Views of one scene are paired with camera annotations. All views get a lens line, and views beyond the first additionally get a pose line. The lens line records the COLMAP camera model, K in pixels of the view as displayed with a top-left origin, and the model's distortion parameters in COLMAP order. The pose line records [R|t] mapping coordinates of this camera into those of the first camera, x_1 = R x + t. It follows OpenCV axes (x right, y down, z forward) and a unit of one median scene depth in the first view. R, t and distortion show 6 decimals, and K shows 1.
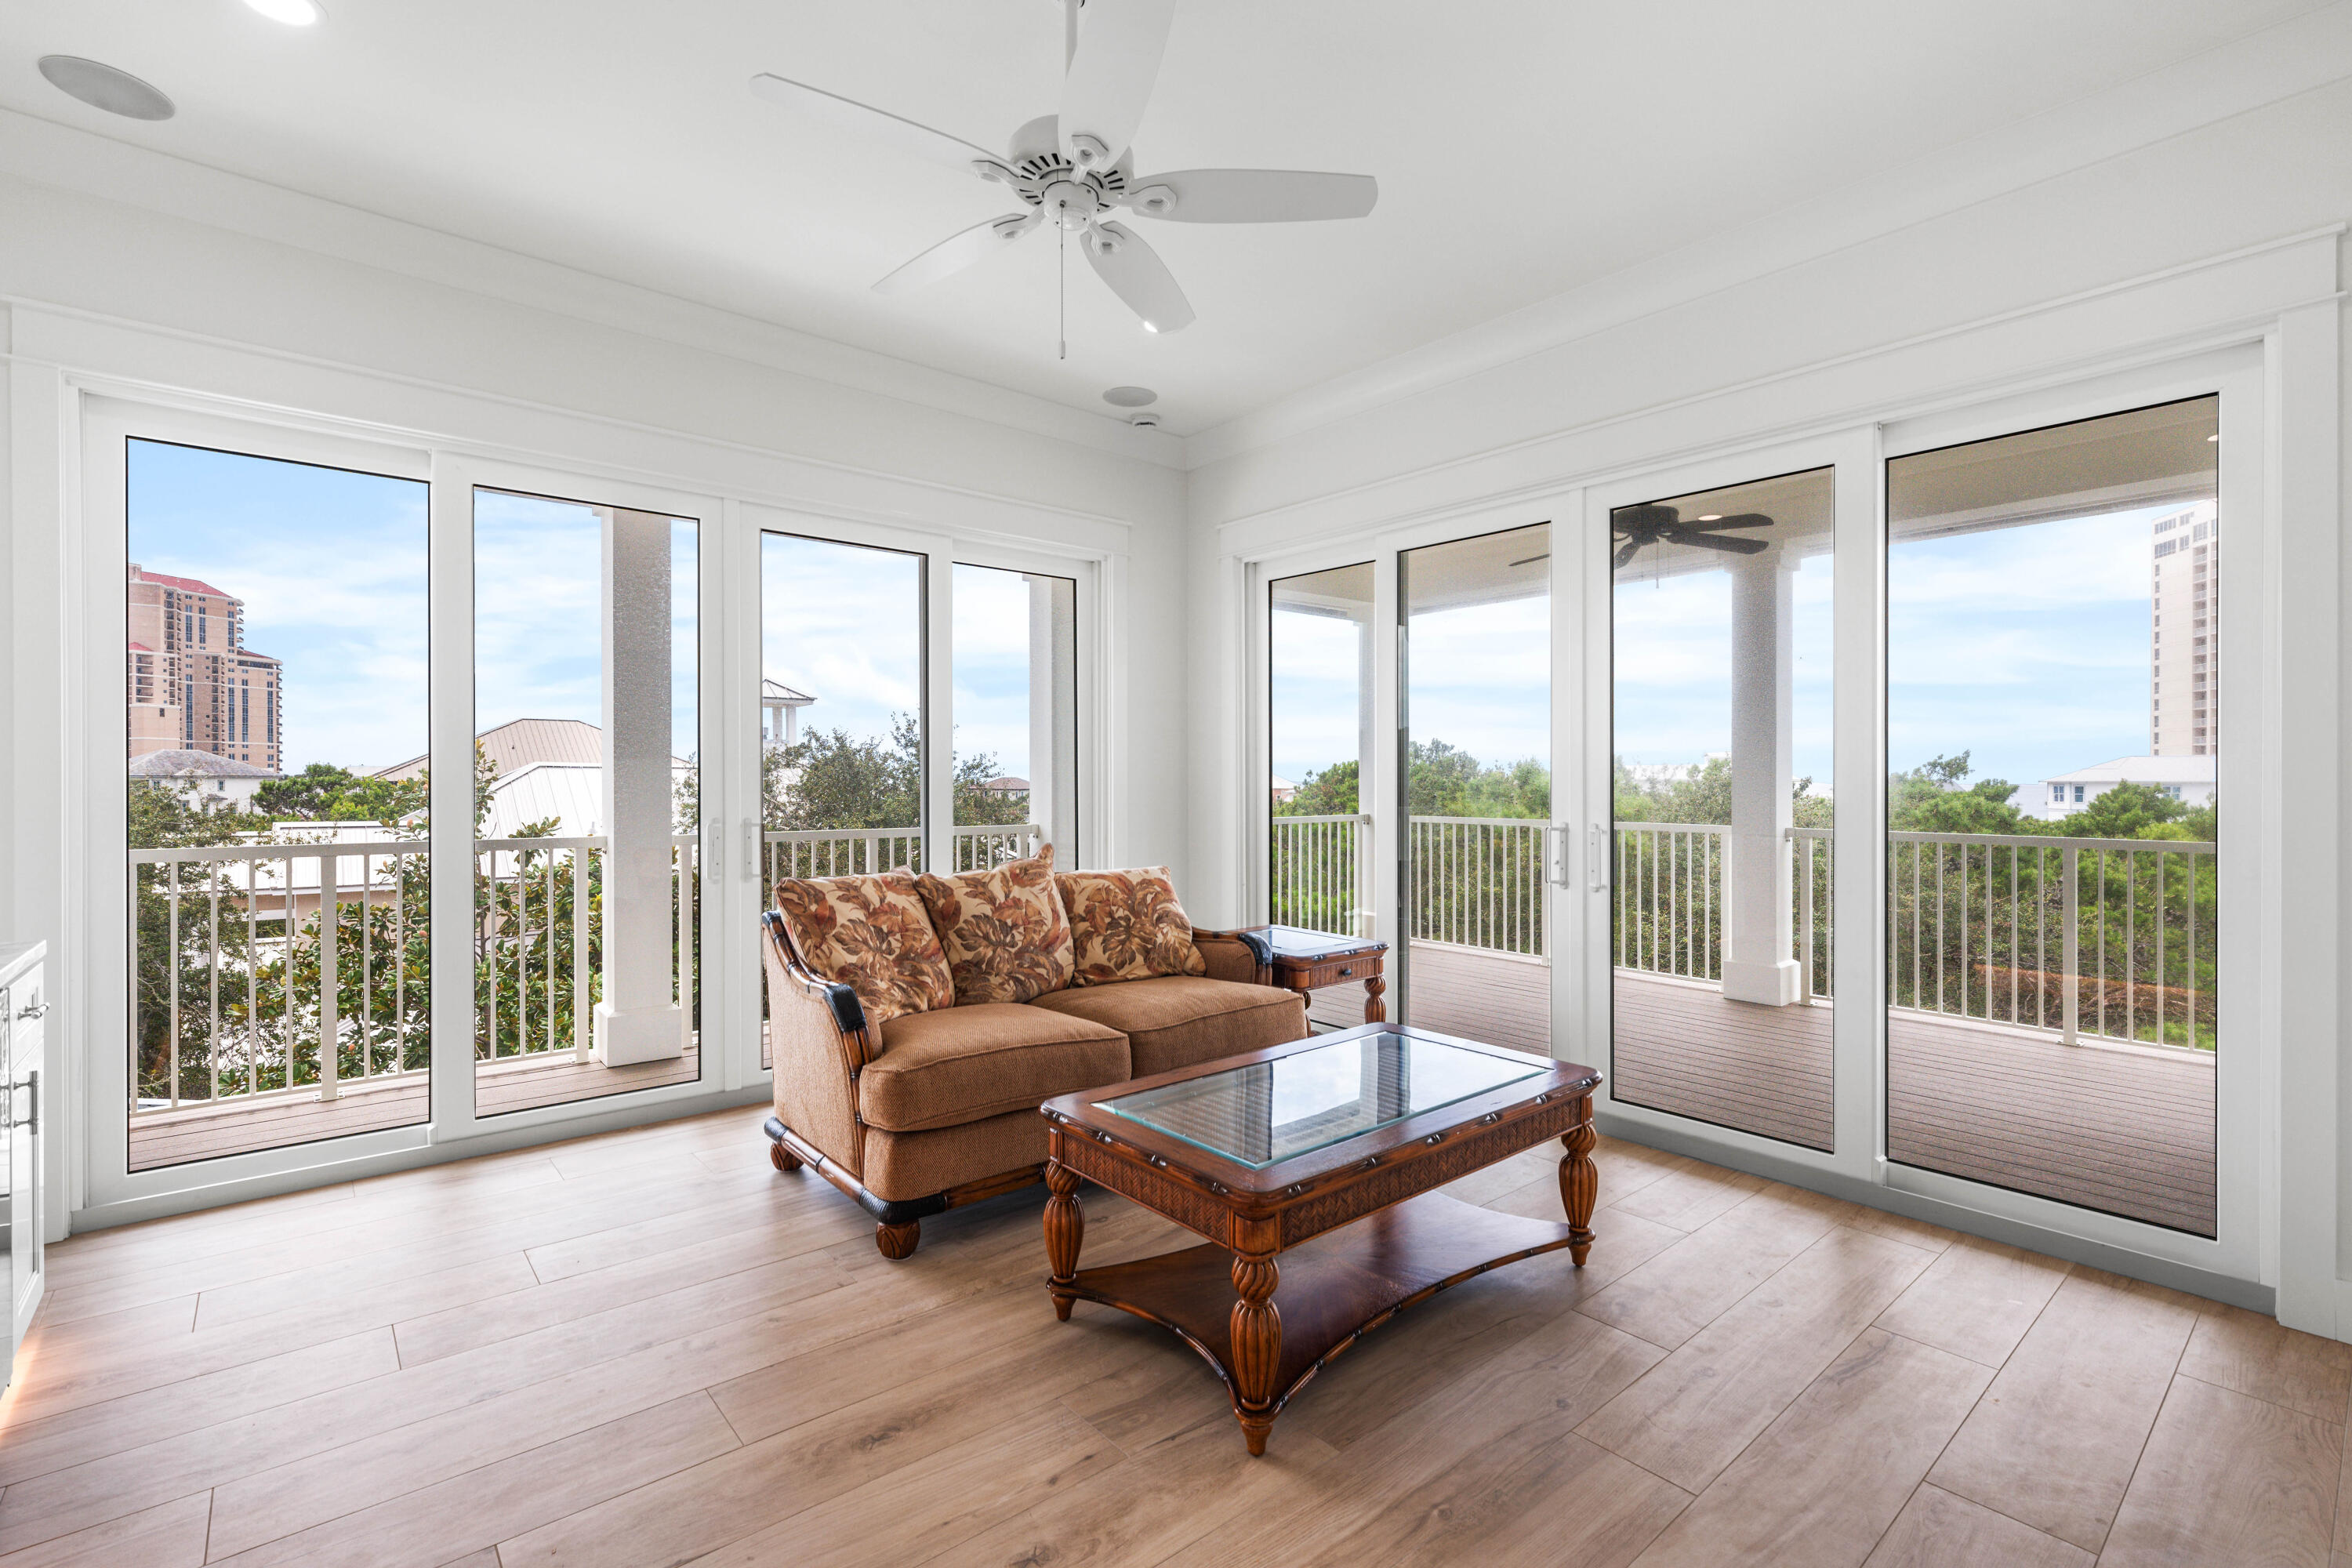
lens RADIAL K [[1046.6, 0, 1174.7], [0, 1046.6, 788.2], [0, 0, 1]] dist [-0.000980, -0.000152]
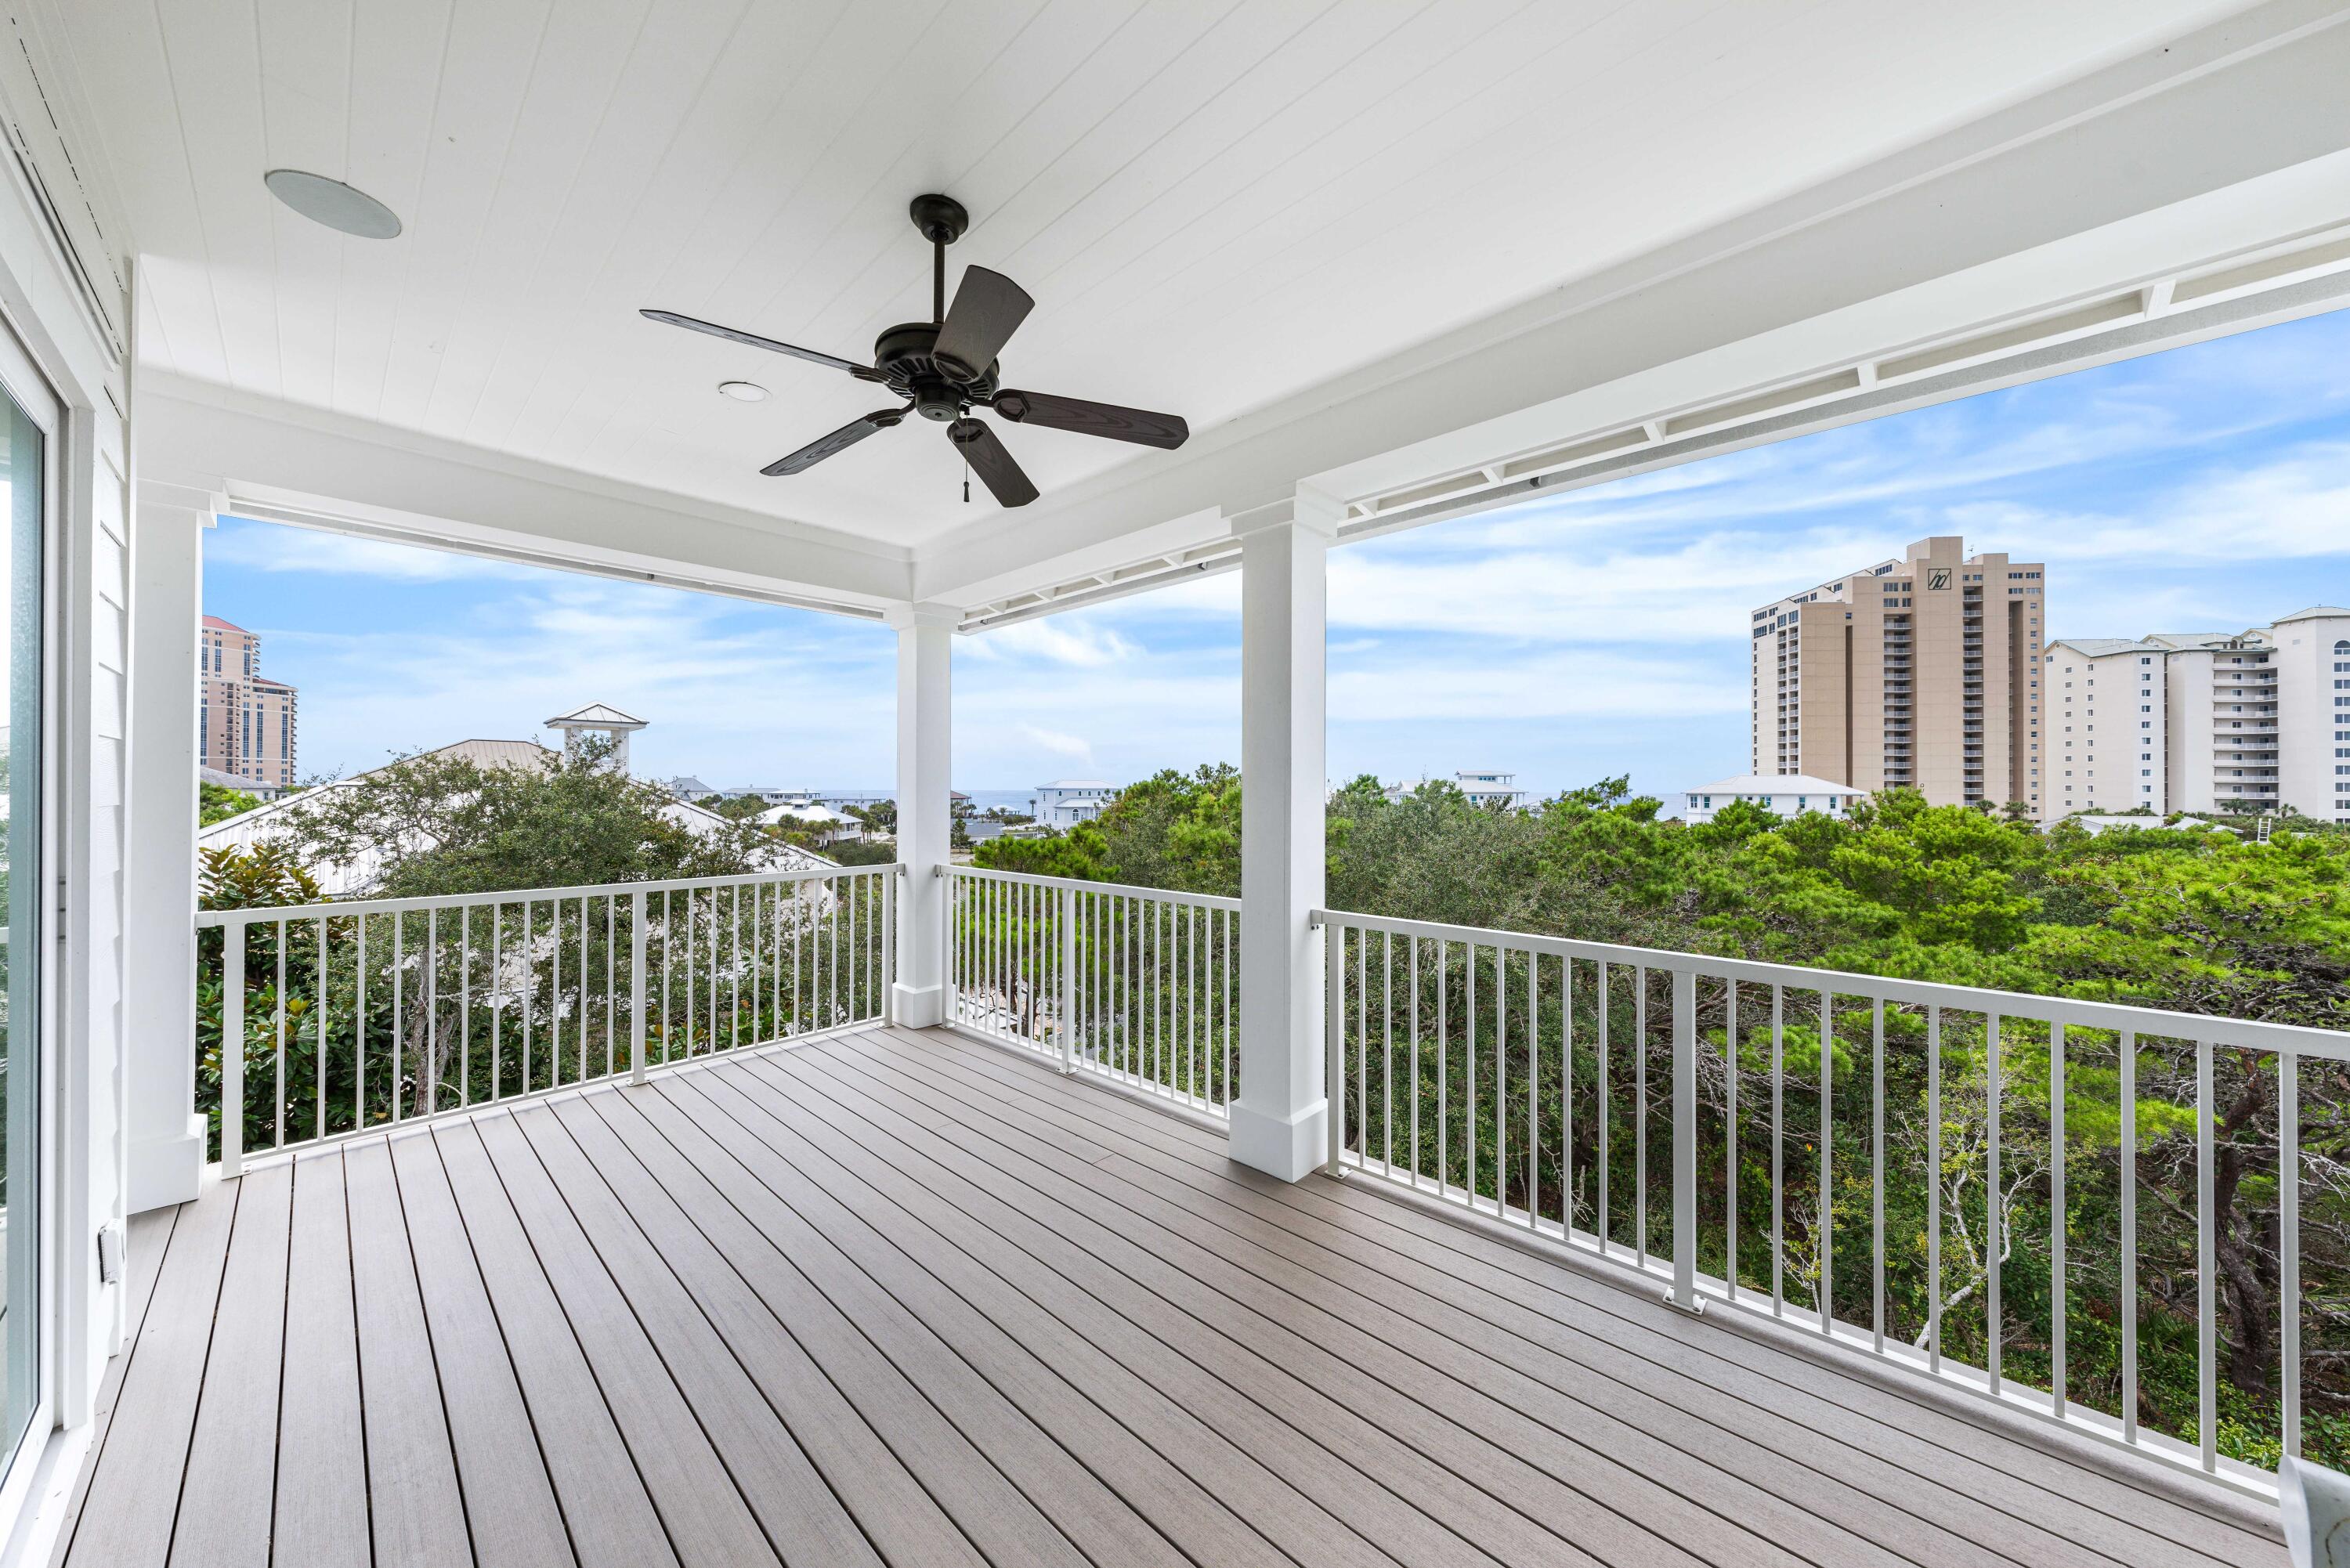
lens RADIAL K [[794.0, 0, 1180.9], [0, 794.0, 790.7], [0, 0, 1]] dist [0.000344, 0.000081]
pose [[0.991832, 0.000420, 0.127550, 0.099618], [0.000660, 0.999964, -0.008422, -0.008478], [-0.127549, 0.008438, 0.991796, 0.113364]]
